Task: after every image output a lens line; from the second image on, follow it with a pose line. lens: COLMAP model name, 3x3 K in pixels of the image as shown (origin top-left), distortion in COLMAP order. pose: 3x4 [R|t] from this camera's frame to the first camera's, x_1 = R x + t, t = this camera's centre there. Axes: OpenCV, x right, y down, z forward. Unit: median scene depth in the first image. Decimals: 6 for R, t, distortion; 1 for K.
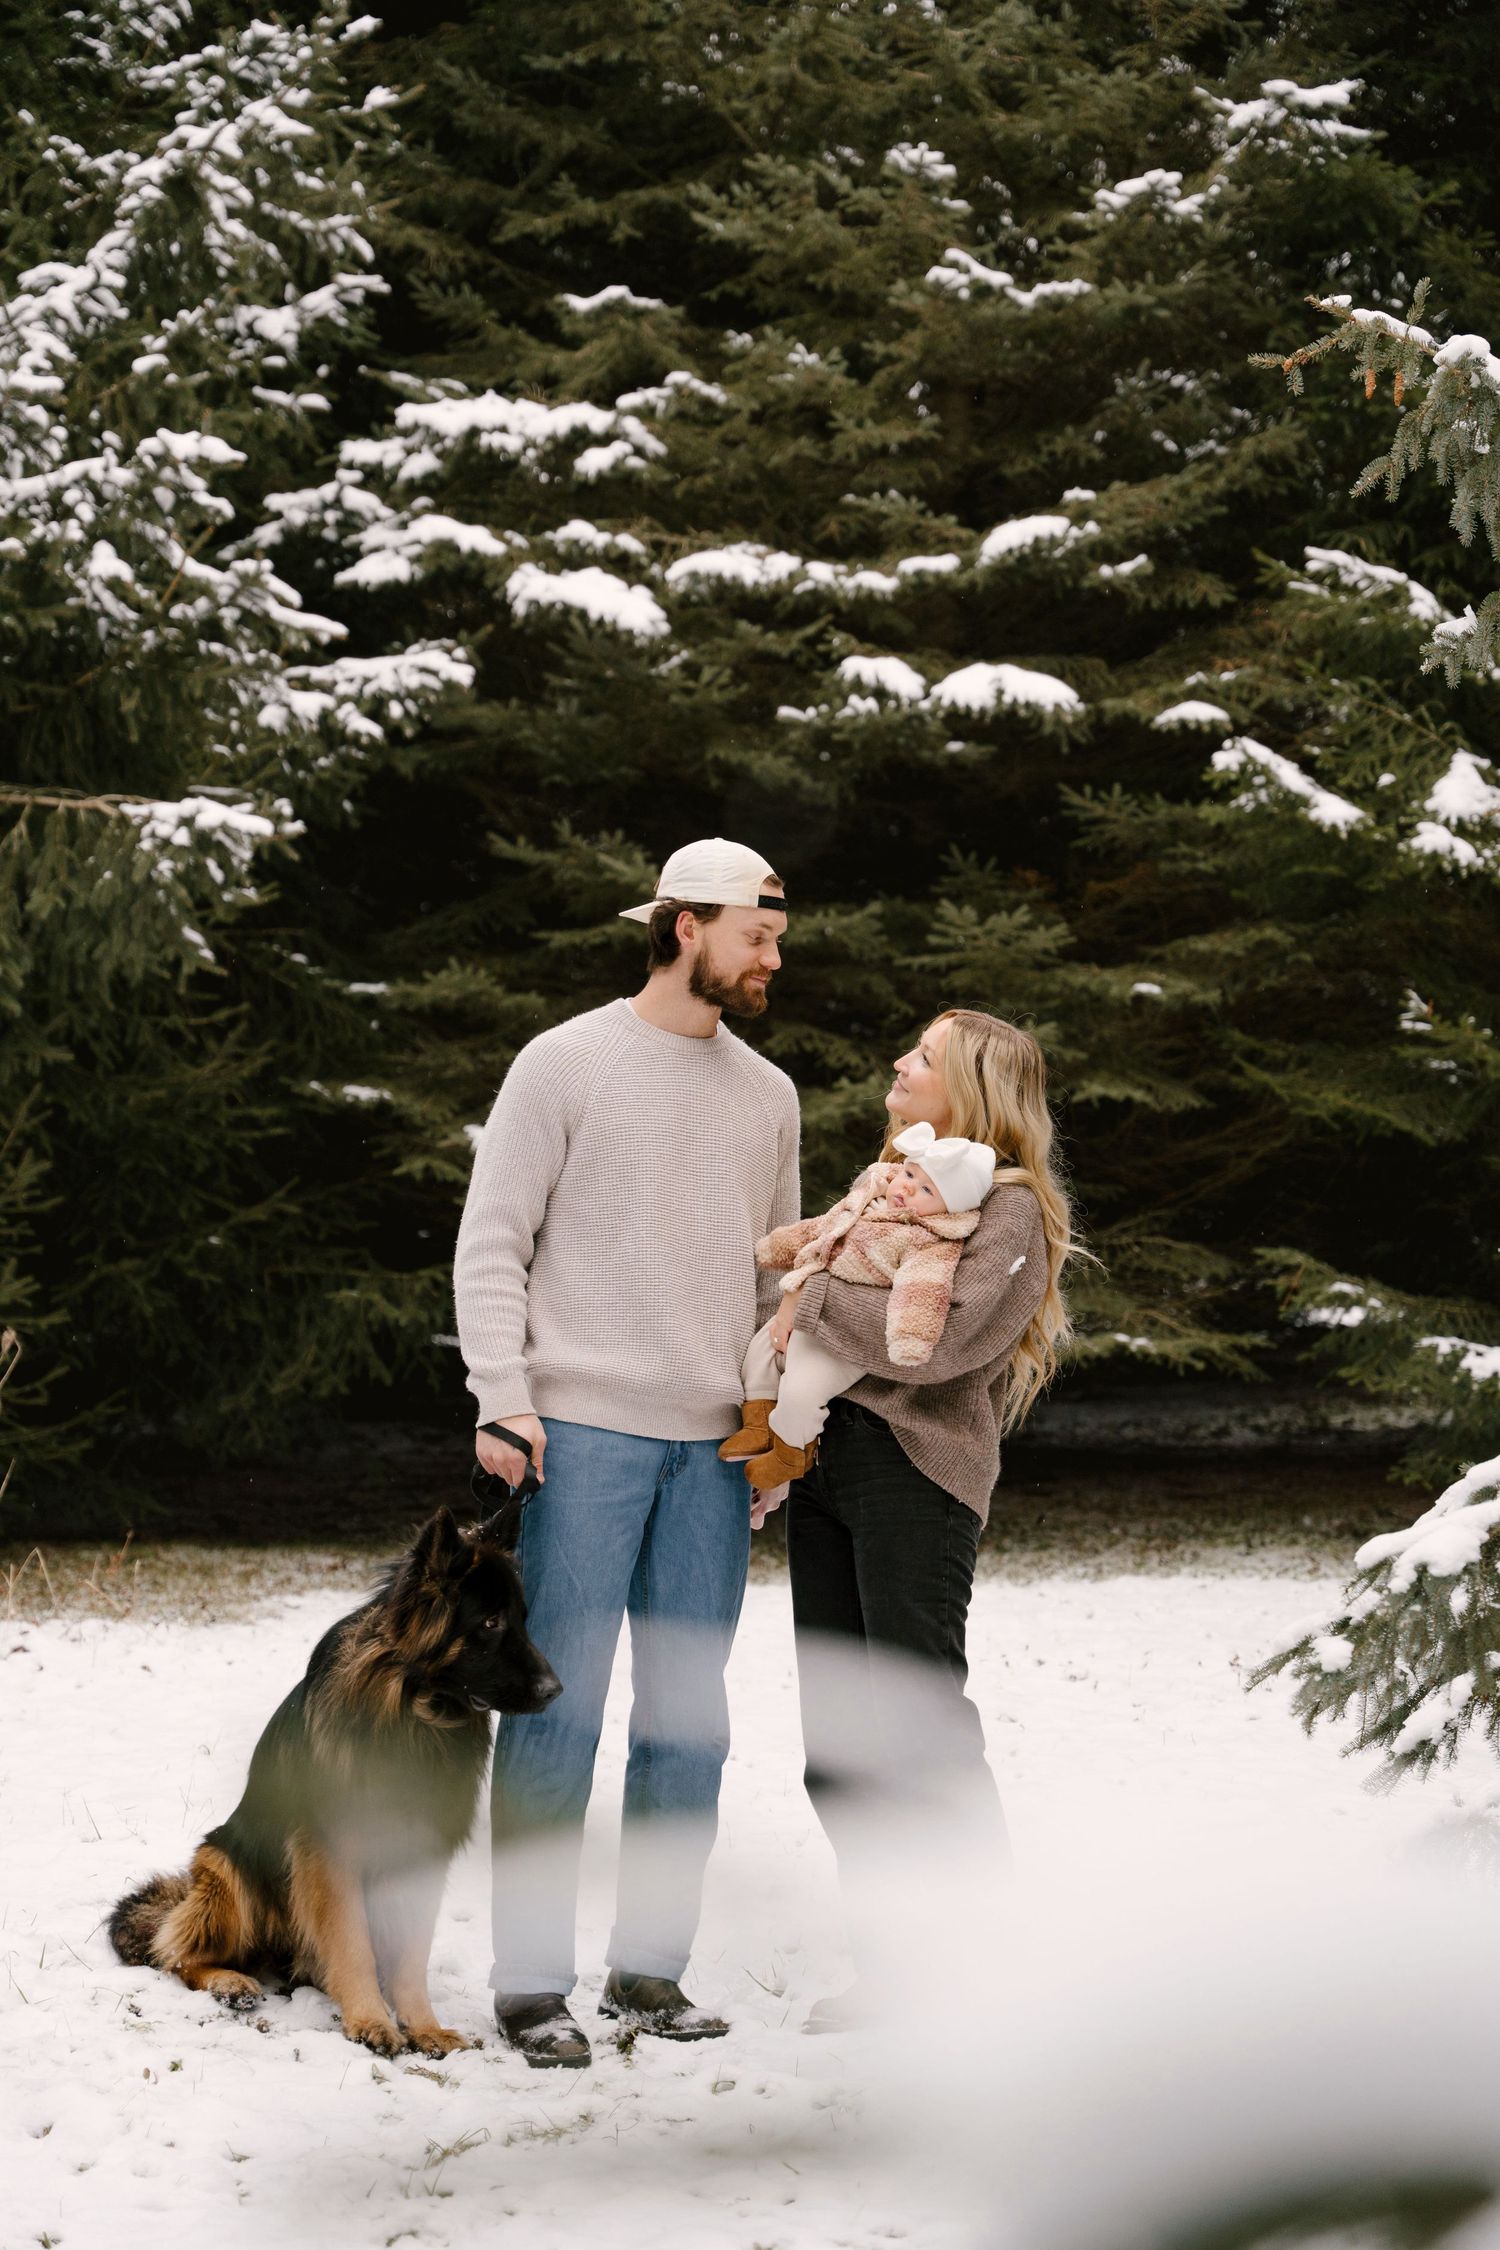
lens RADIAL K [[4161.4, 0, 750.0], [0, 4161.4, 1125.0], [0, 0, 1]] dist [0.038341, 0.082616]
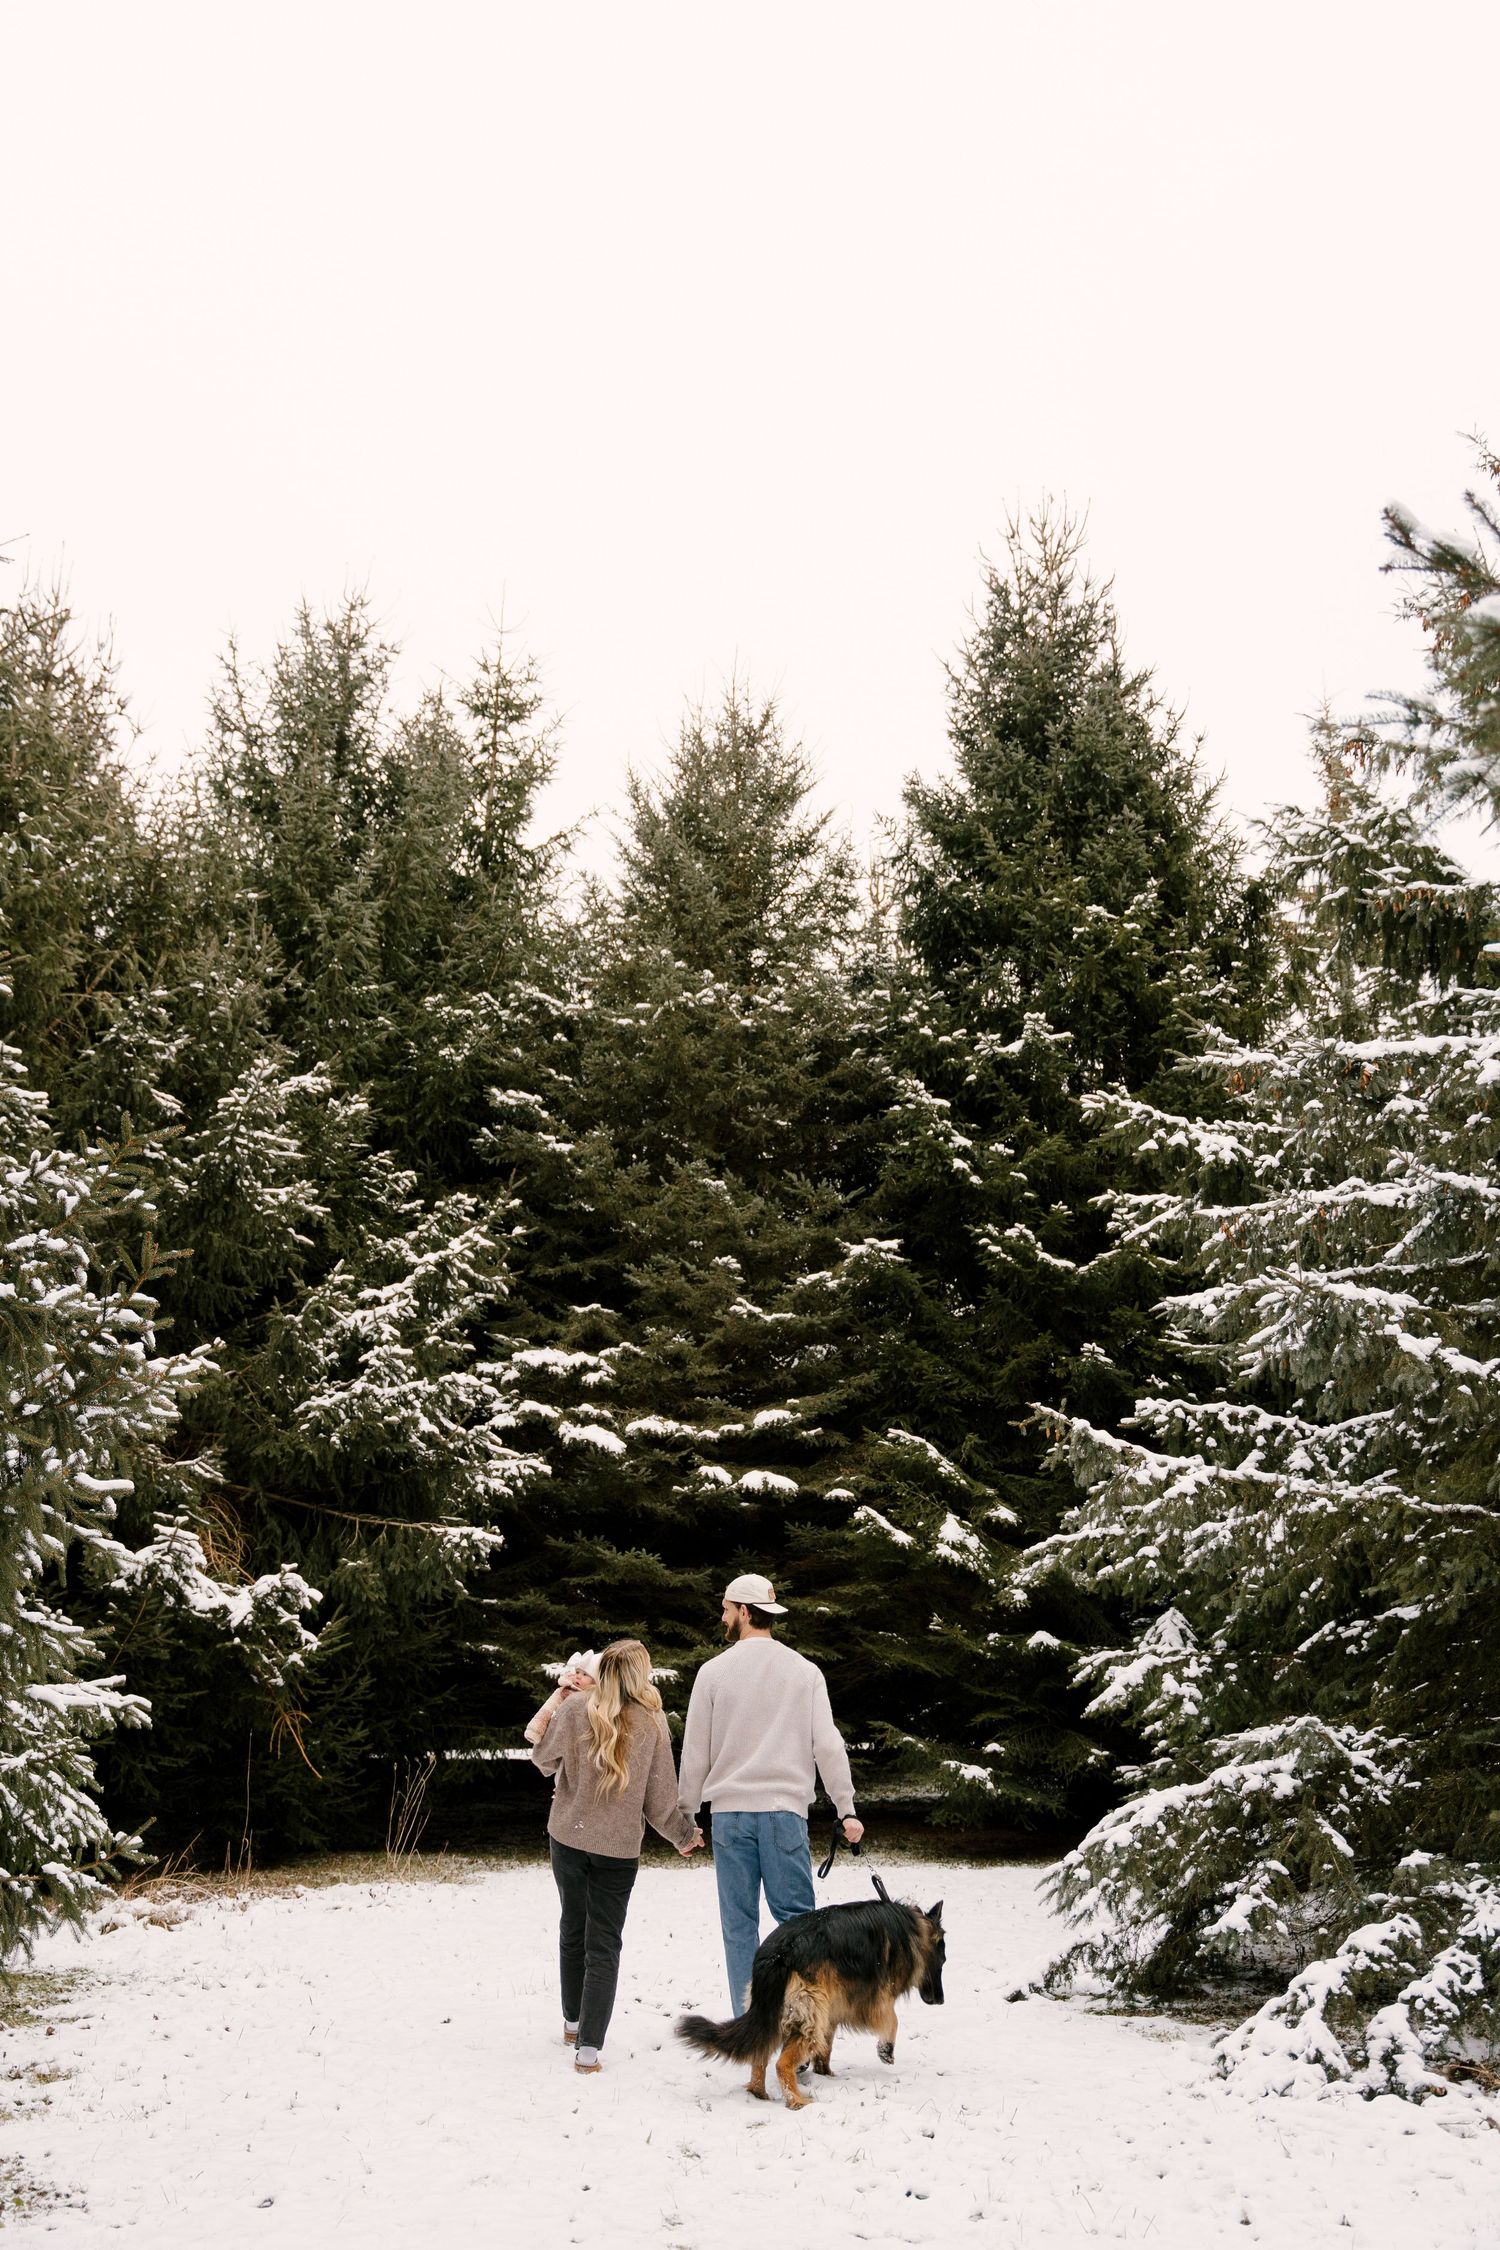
lens RADIAL K [[2142.9, 0, 750.0], [0, 2142.9, 1125.0], [0, 0, 1]] dist [0.001777, -0.000654]
pose [[0.985015, 0.056518, 0.162944, -0.160946], [-0.017276, 0.972364, -0.232830, -0.015239], [-0.171600, 0.226526, 0.958770, -0.241671]]
